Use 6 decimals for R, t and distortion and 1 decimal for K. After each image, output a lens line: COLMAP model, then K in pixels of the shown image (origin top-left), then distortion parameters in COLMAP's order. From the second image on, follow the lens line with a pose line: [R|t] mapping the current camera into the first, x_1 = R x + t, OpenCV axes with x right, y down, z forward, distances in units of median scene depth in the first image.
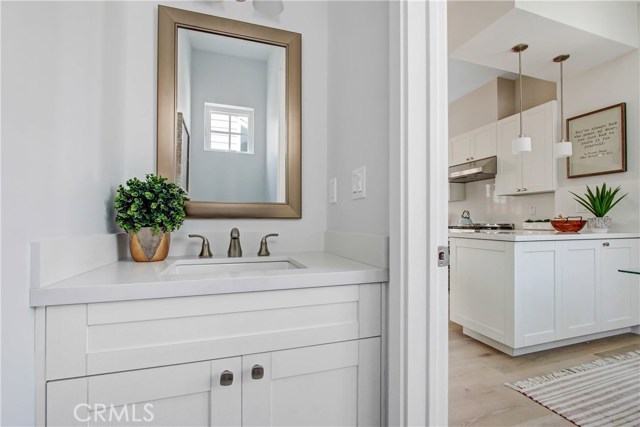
lens RADIAL K [[297.9, 0, 322.9], [0, 297.9, 219.8], [0, 0, 1]] dist [-0.000588, -0.000011]
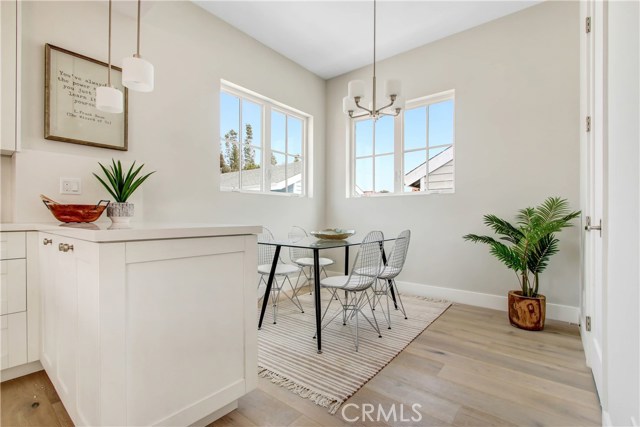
lens RADIAL K [[297.9, 0, 322.9], [0, 297.9, 219.8], [0, 0, 1]] dist [-0.000588, -0.000011]
pose [[-0.533519, -0.021242, 0.845522, -0.038438], [-0.011361, 0.999774, 0.017949, 0.024307], [-0.845712, -0.000030, -0.533639, 1.510258]]
